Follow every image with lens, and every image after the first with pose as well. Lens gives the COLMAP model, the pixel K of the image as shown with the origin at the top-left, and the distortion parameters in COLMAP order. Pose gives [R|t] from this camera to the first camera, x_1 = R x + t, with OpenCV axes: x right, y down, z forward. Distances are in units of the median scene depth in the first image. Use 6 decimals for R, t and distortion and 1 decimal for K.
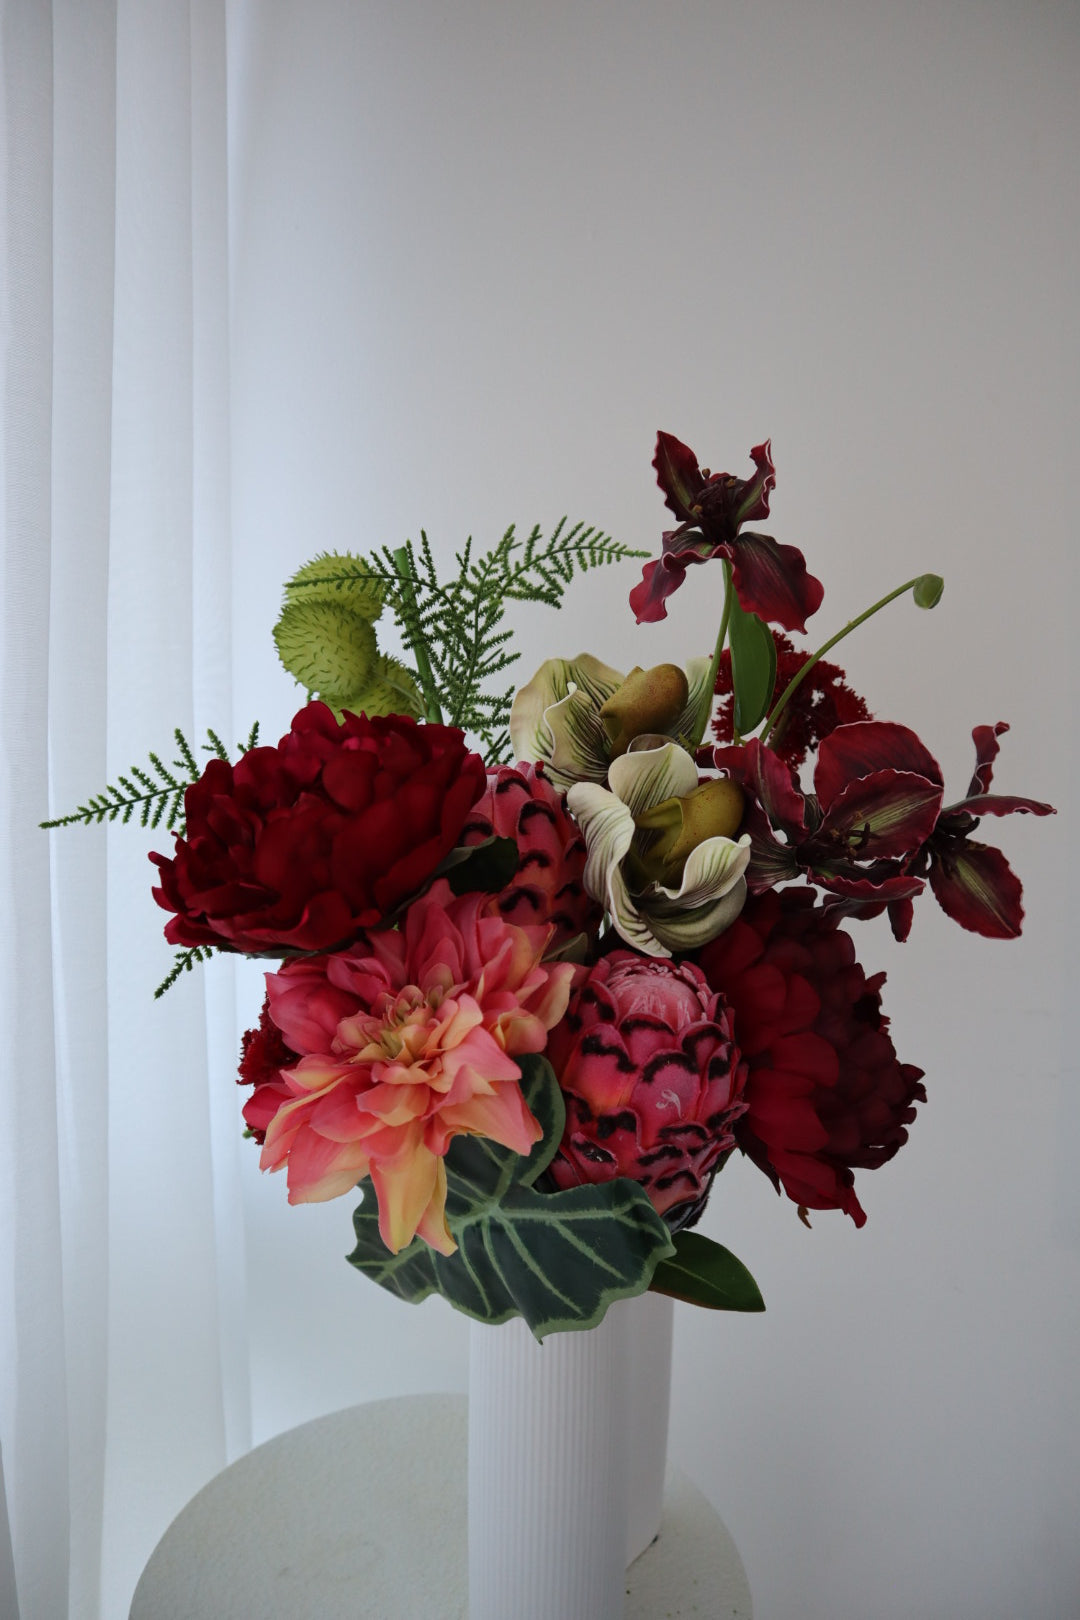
lens RADIAL K [[1123.9, 0, 537.9], [0, 1123.9, 810.7], [0, 0, 1]] dist [-0.125953, 0.088477]
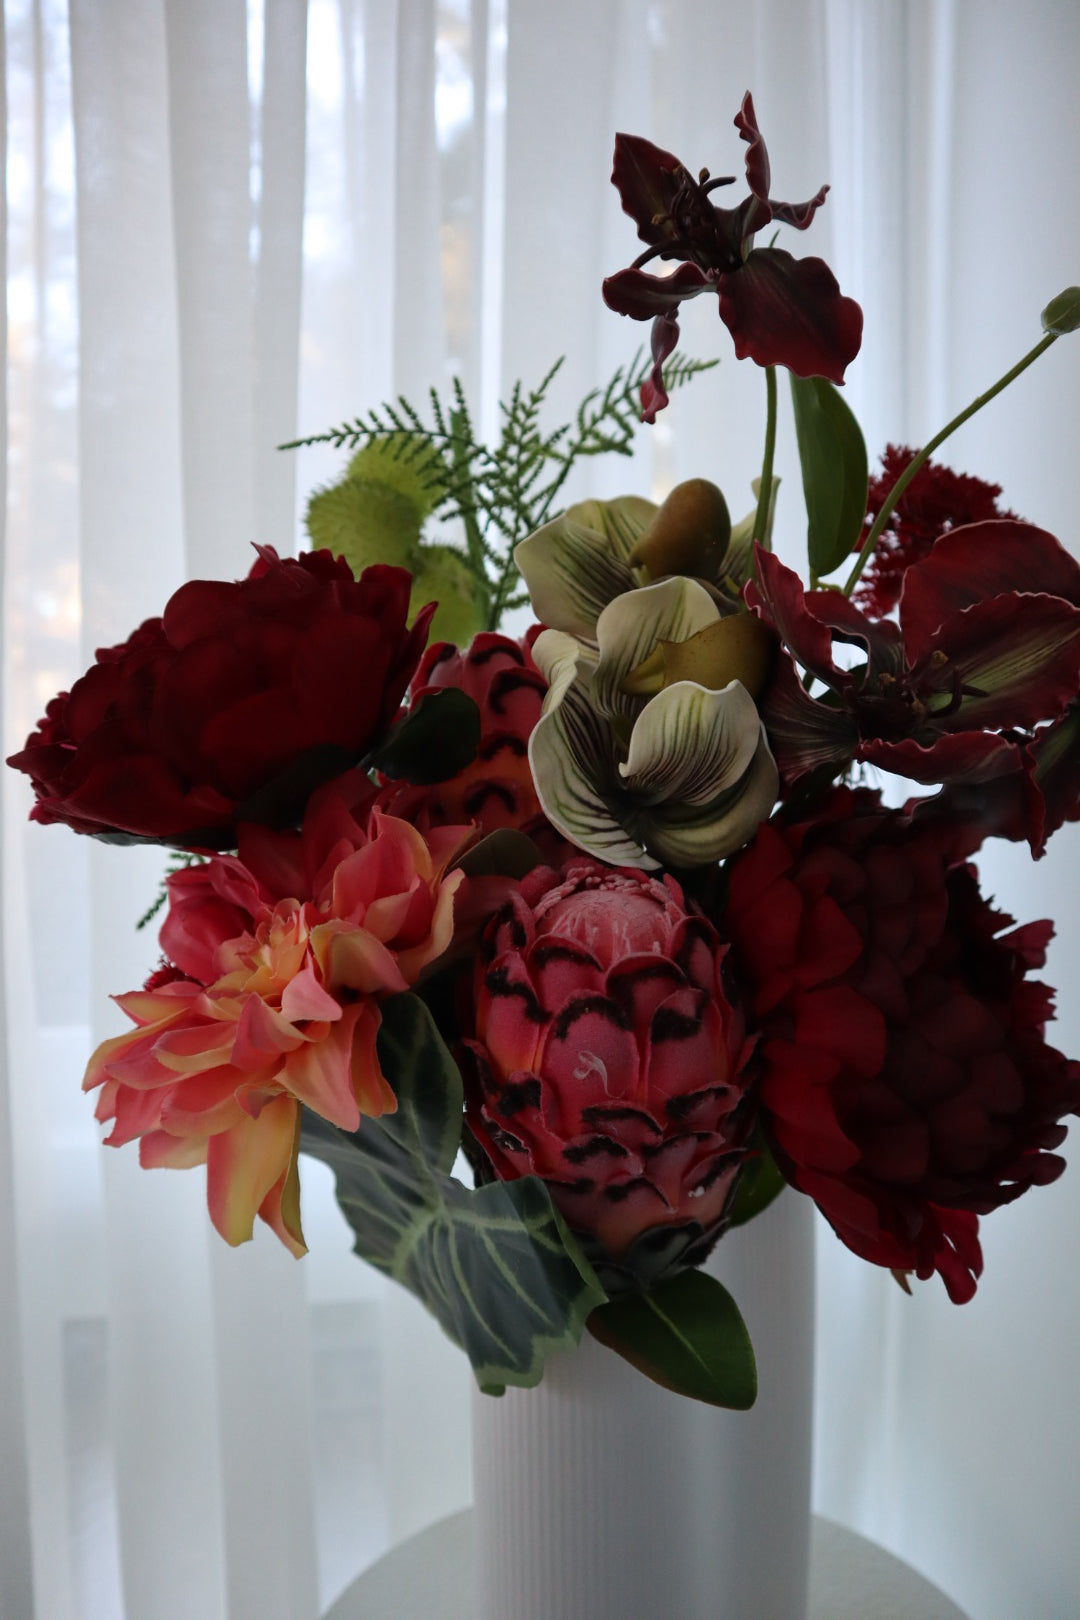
lens RADIAL K [[1123.9, 0, 537.9], [0, 1123.9, 810.7], [0, 0, 1]] dist [-0.125953, 0.088477]
pose [[0.939167, -0.010145, -0.343312, 0.251011], [0.005863, 0.999892, -0.013510, 0.088890], [0.343412, 0.010676, 0.939124, 0.275446]]
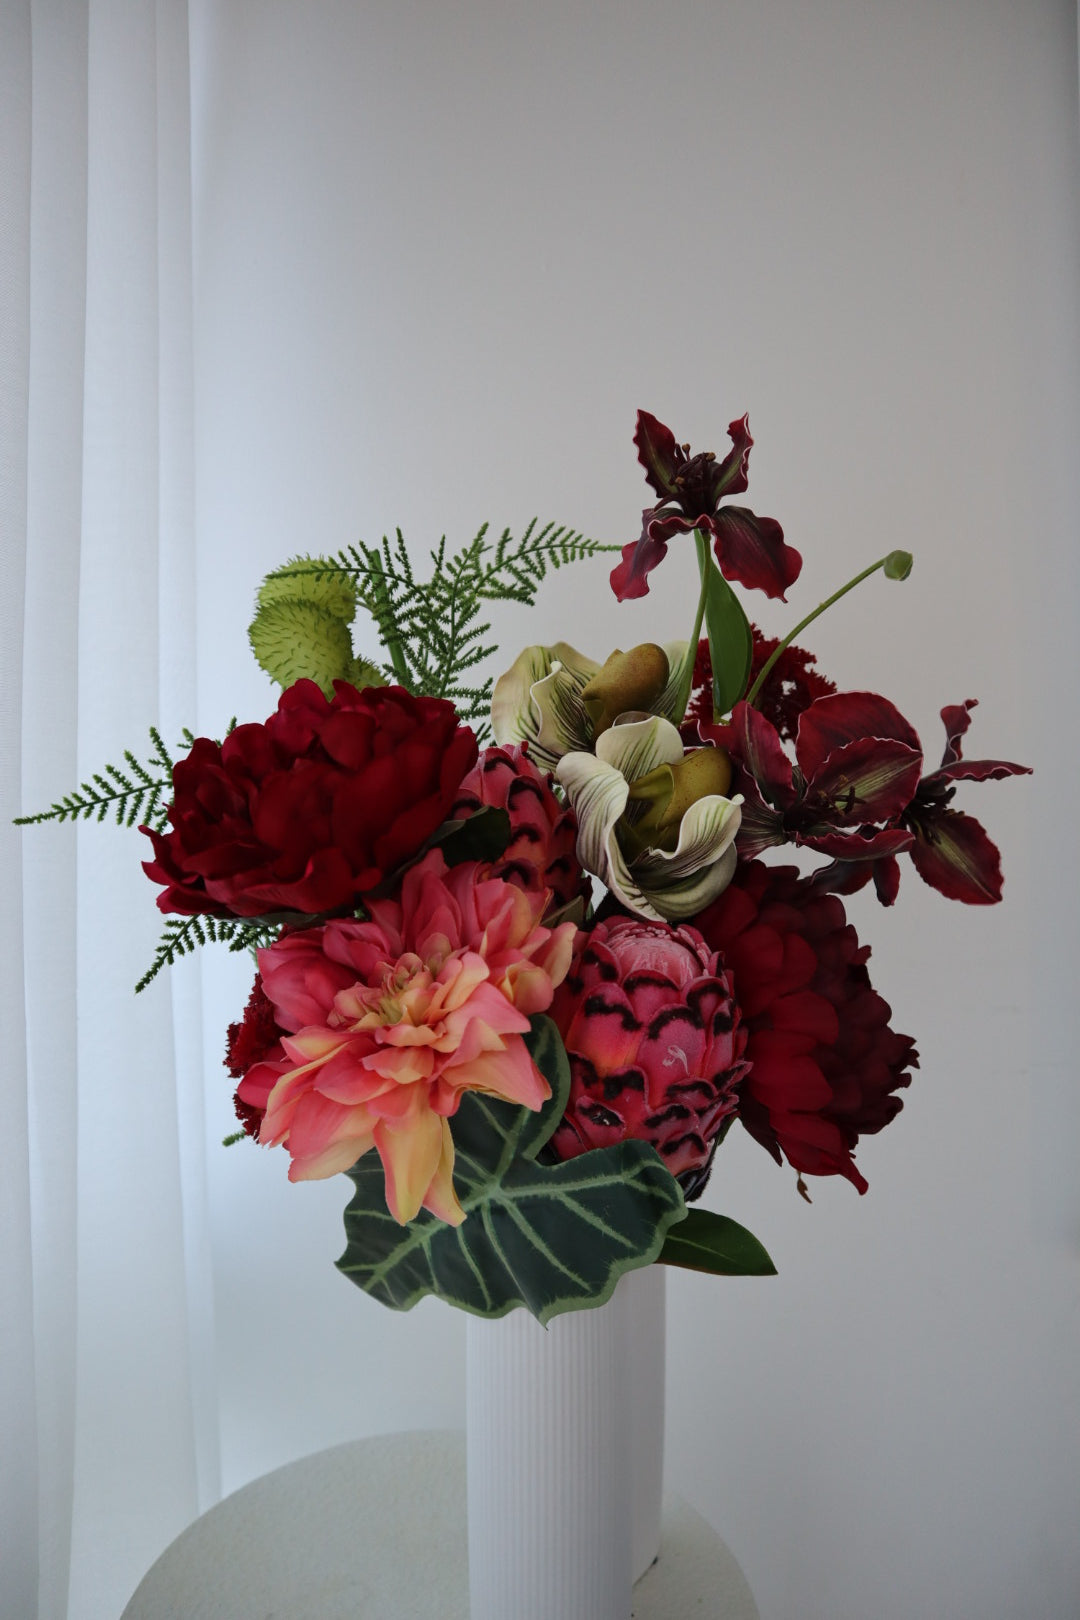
lens RADIAL K [[1123.9, 0, 537.9], [0, 1123.9, 810.7], [0, 0, 1]] dist [-0.125953, 0.088477]
pose [[0.997972, -0.023063, 0.059329, -0.045763], [0.026954, 0.997480, -0.065635, 0.080679], [-0.057666, 0.067101, 0.996078, 0.001408]]
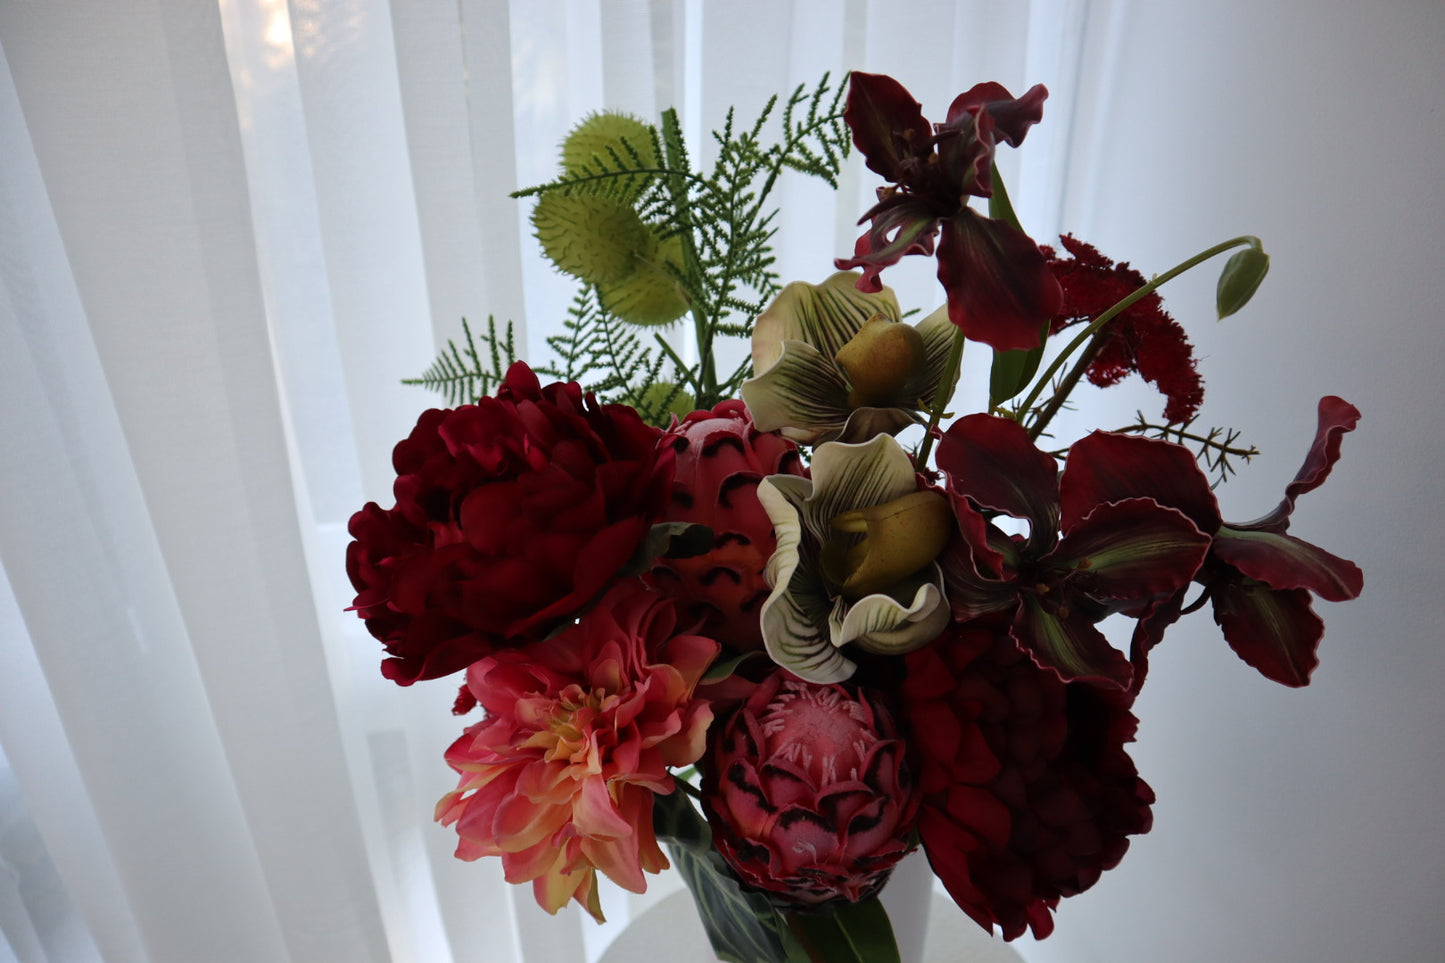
lens RADIAL K [[997.9, 0, 722.7], [0, 997.9, 481.1], [0, 0, 1]] dist [-0.120258, 0.088912]
pose [[0.946685, 0.107991, -0.303521, 0.215666], [0.005765, 0.936315, 0.351114, -0.267474], [0.322109, -0.334144, 0.885773, 0.252135]]
